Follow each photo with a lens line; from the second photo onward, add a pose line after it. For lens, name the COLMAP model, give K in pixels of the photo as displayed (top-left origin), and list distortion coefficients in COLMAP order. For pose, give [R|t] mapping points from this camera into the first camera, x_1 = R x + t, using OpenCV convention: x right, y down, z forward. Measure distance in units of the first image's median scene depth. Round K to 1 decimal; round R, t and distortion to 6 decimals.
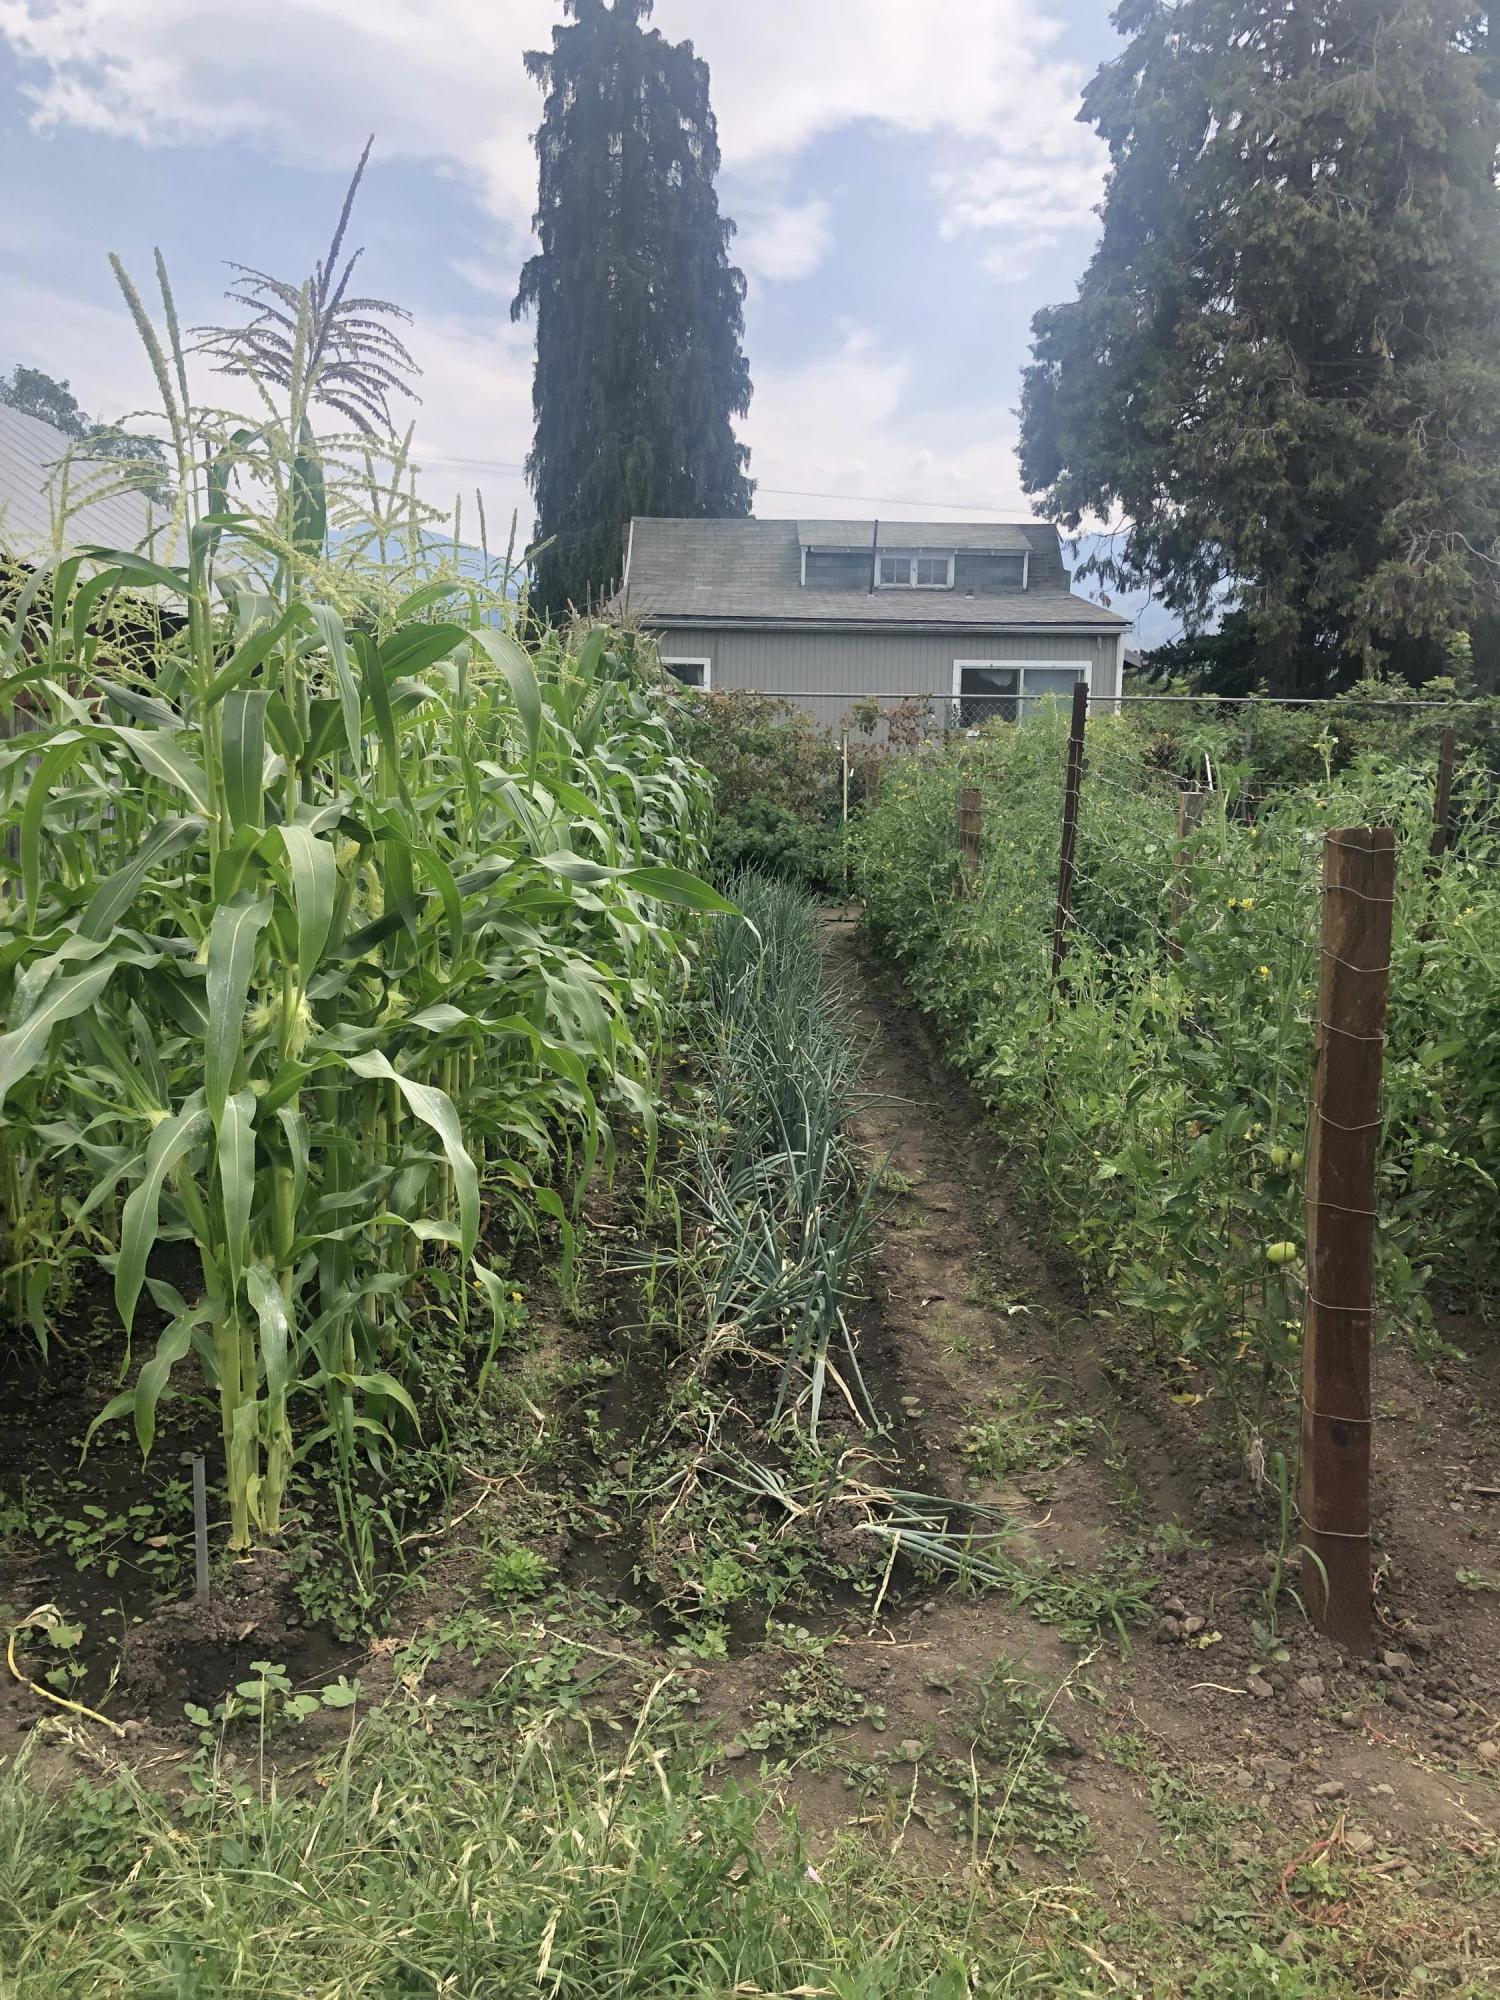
lens RADIAL K [[1618.6, 0, 703.8], [0, 1618.6, 972.8], [0, 0, 1]] dist [0.040724, -0.039041]
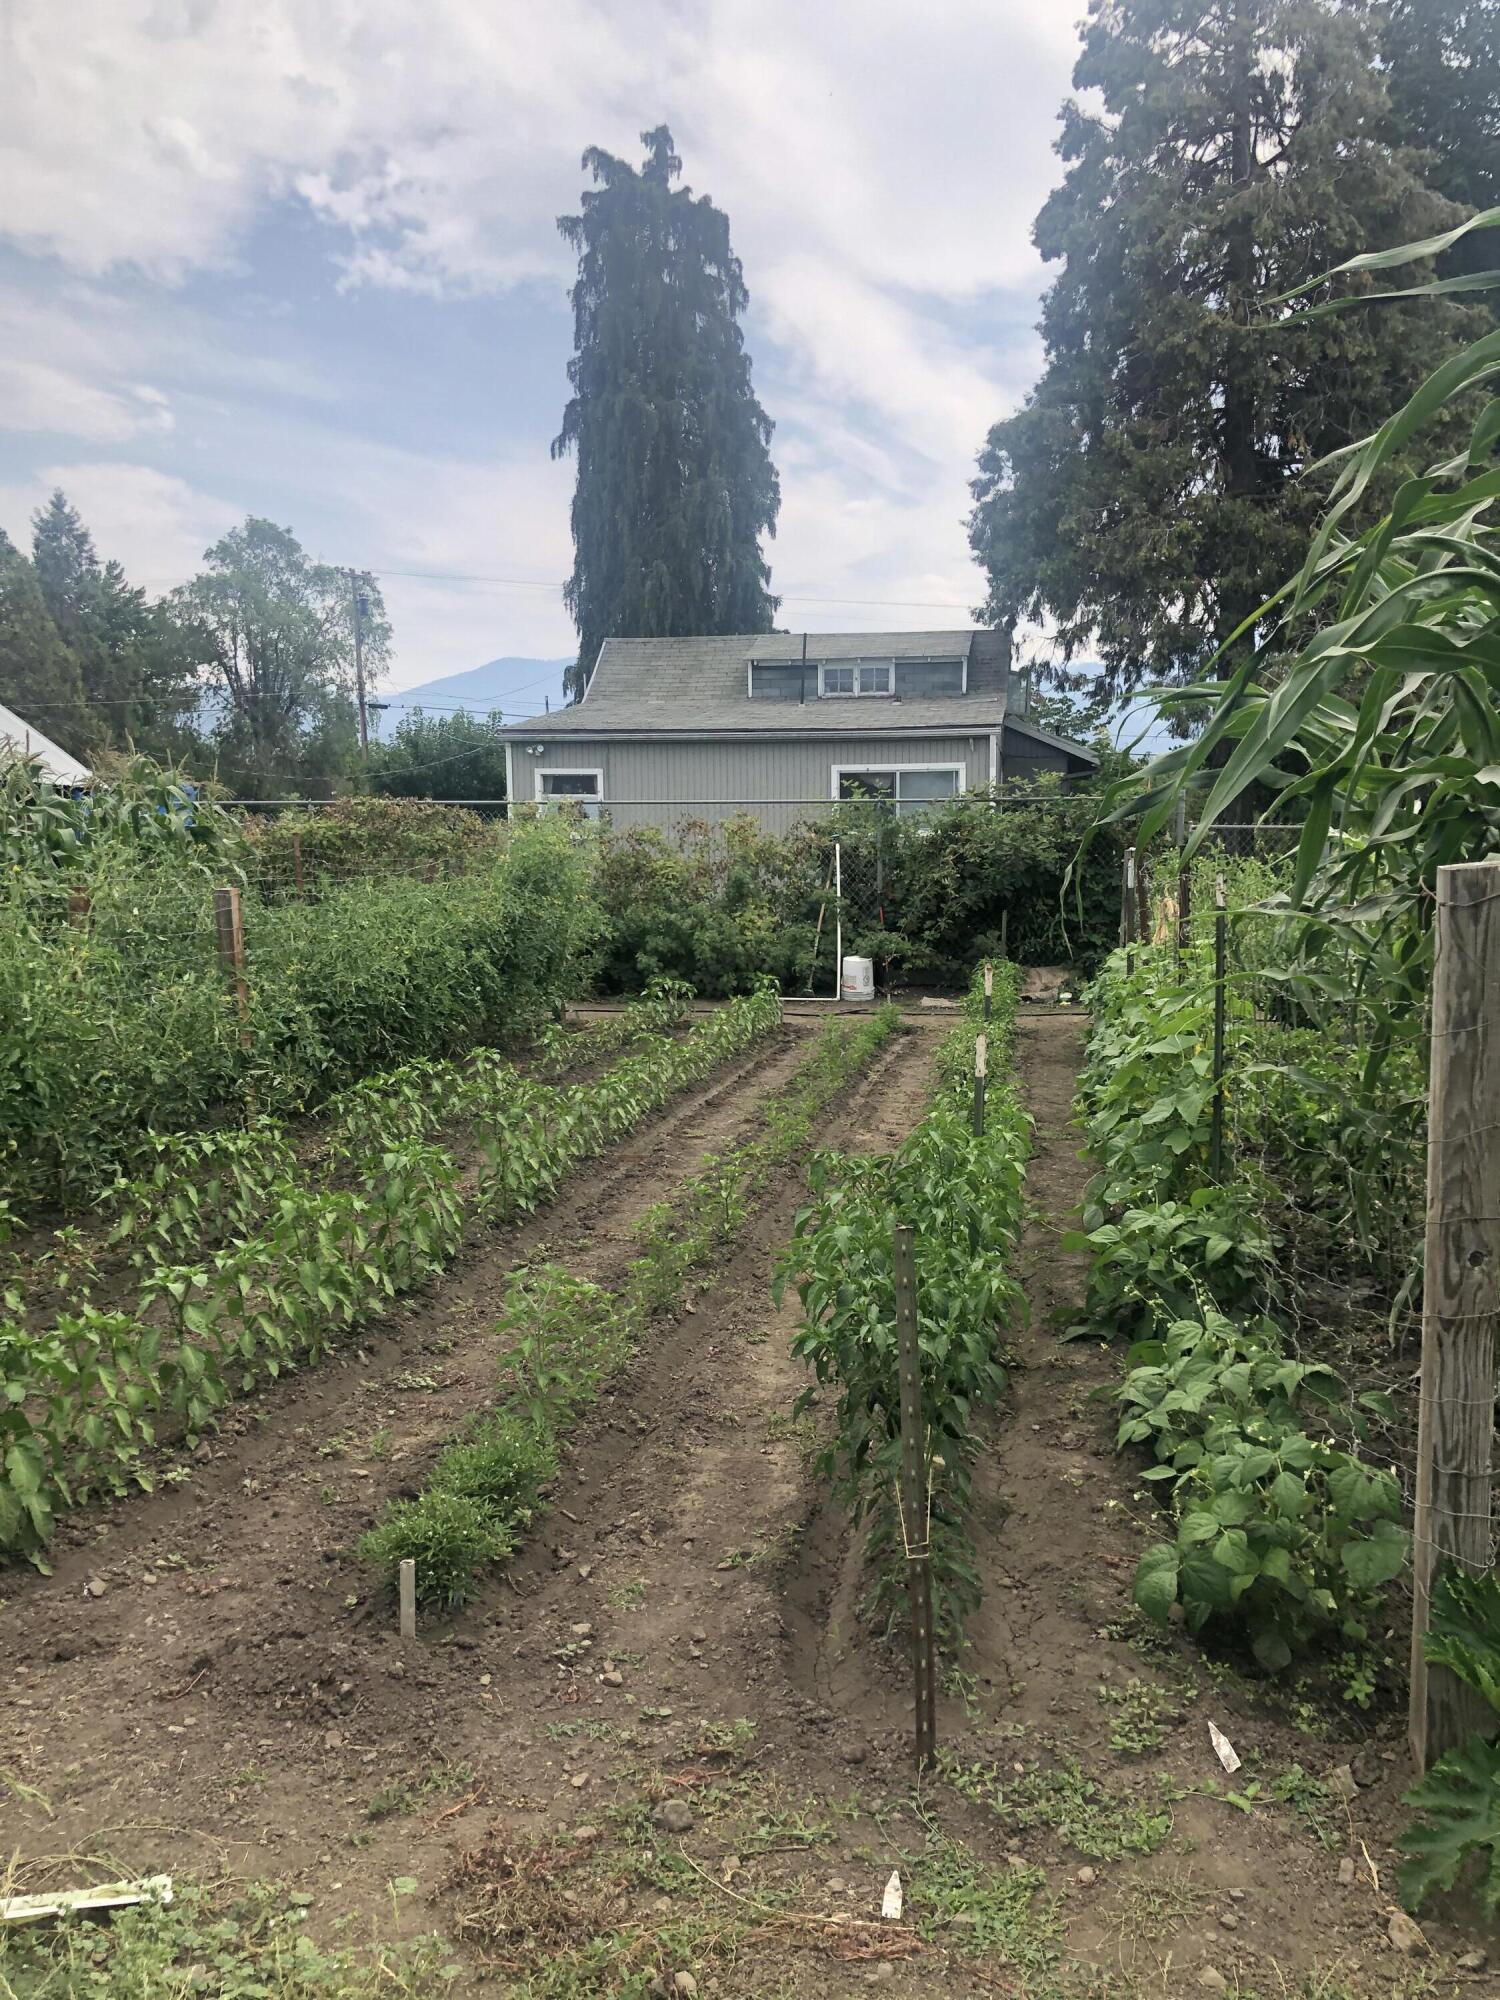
lens RADIAL K [[1667.7, 0, 731.5], [0, 1667.7, 940.1], [0, 0, 1]] dist [0.050730, -0.018005]
pose [[0.986325, -0.009632, -0.164533, 0.745508], [-0.004700, 0.996241, -0.086497, 0.031473], [0.164747, 0.086088, 0.982572, -0.135303]]
